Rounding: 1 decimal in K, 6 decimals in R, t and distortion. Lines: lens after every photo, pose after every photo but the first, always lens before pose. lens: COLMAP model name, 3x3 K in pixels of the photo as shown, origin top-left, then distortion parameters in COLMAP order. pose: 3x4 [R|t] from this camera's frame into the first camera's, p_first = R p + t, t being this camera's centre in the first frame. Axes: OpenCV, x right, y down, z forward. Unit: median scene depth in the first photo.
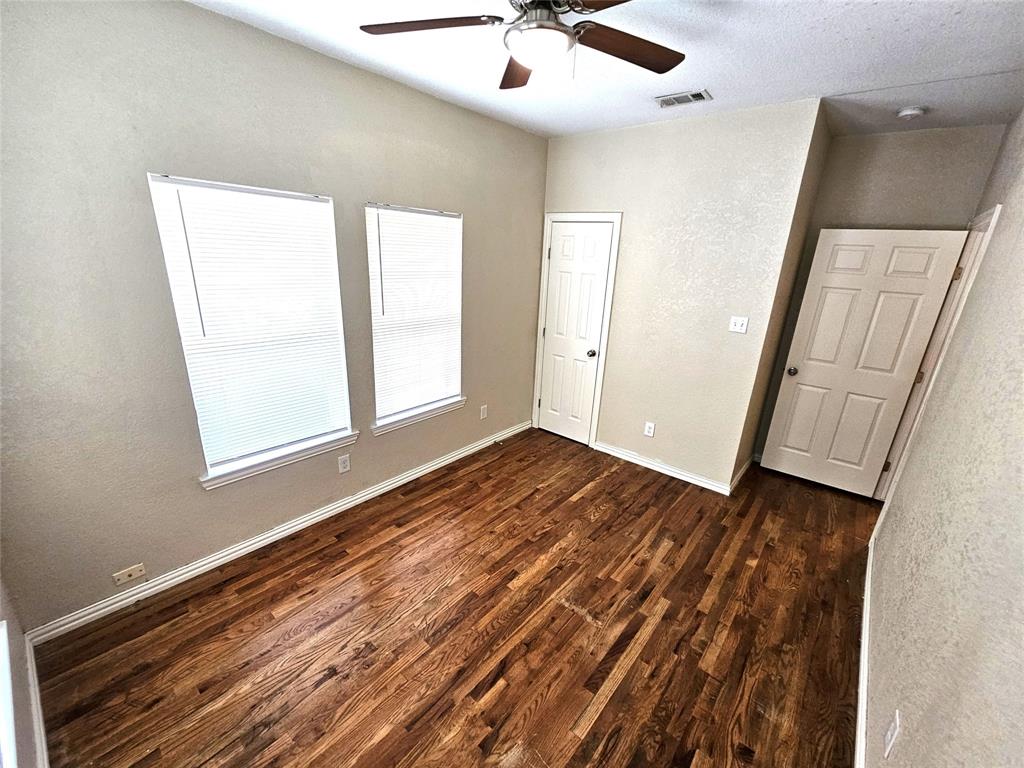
lens RADIAL K [[423.1, 0, 514.9], [0, 423.1, 388.2], [0, 0, 1]] dist [0.000720, -0.000465]
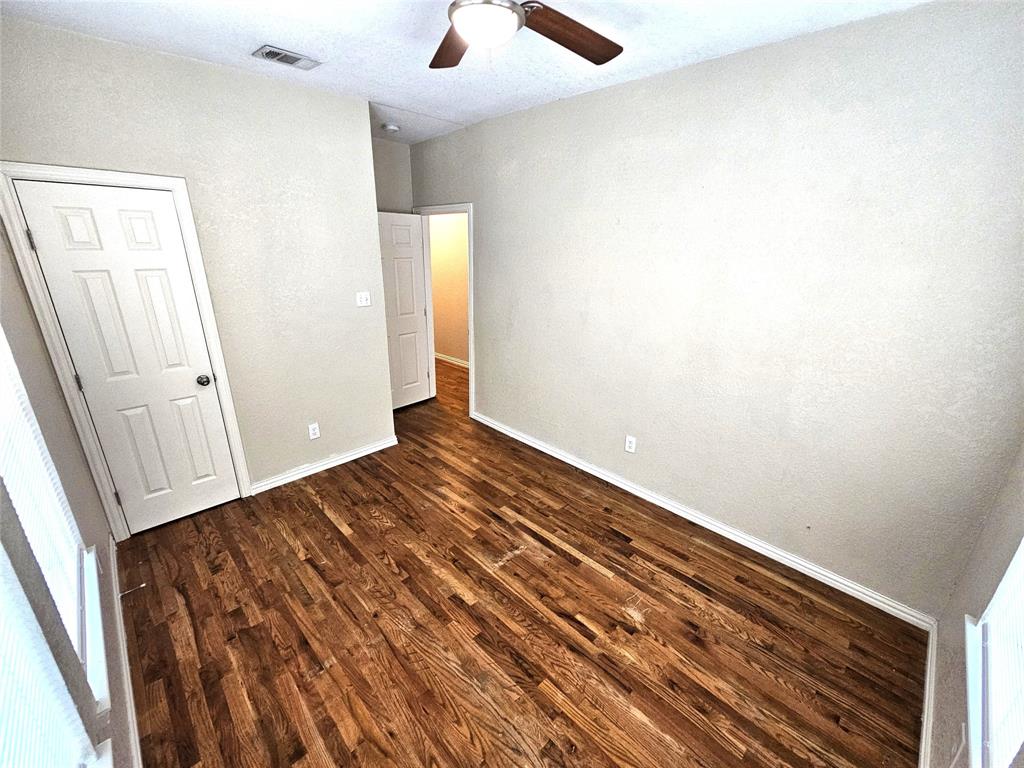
lens RADIAL K [[423.1, 0, 514.9], [0, 423.1, 388.2], [0, 0, 1]] dist [0.000720, -0.000465]
pose [[0.094799, -0.367959, 0.924997, -0.704829], [0.297596, 0.897166, 0.326389, -0.242328], [-0.949974, 0.244334, 0.194553, 0.615546]]
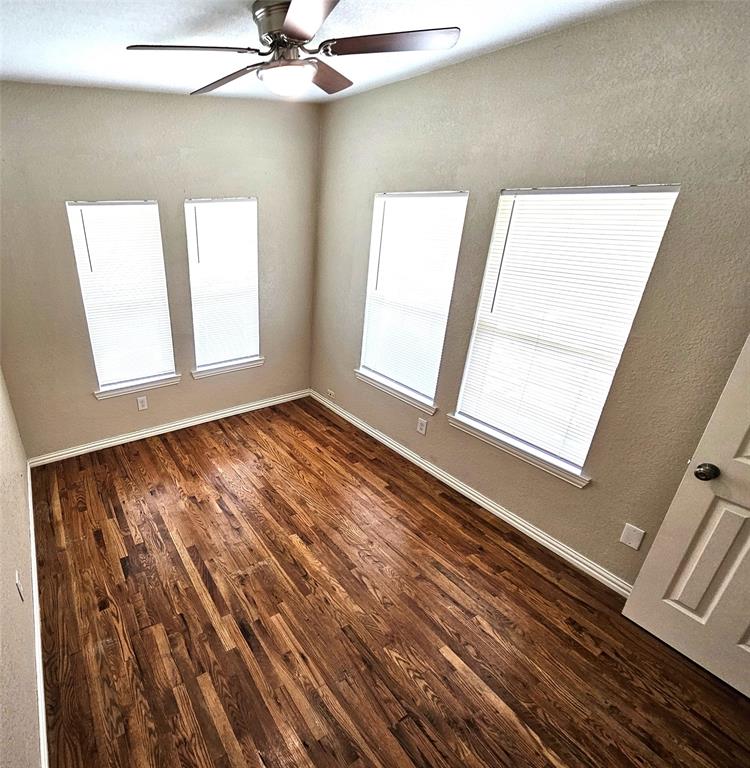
lens RADIAL K [[427.9, 0, 242.2], [0, 427.9, 389.1], [0, 0, 1]] dist [-0.000316, -0.000063]
pose [[-0.401305, 0.336716, -0.851808, 0.925913], [-0.275237, 0.842666, 0.462772, -0.383322], [0.873612, 0.420162, -0.245490, 1.004992]]
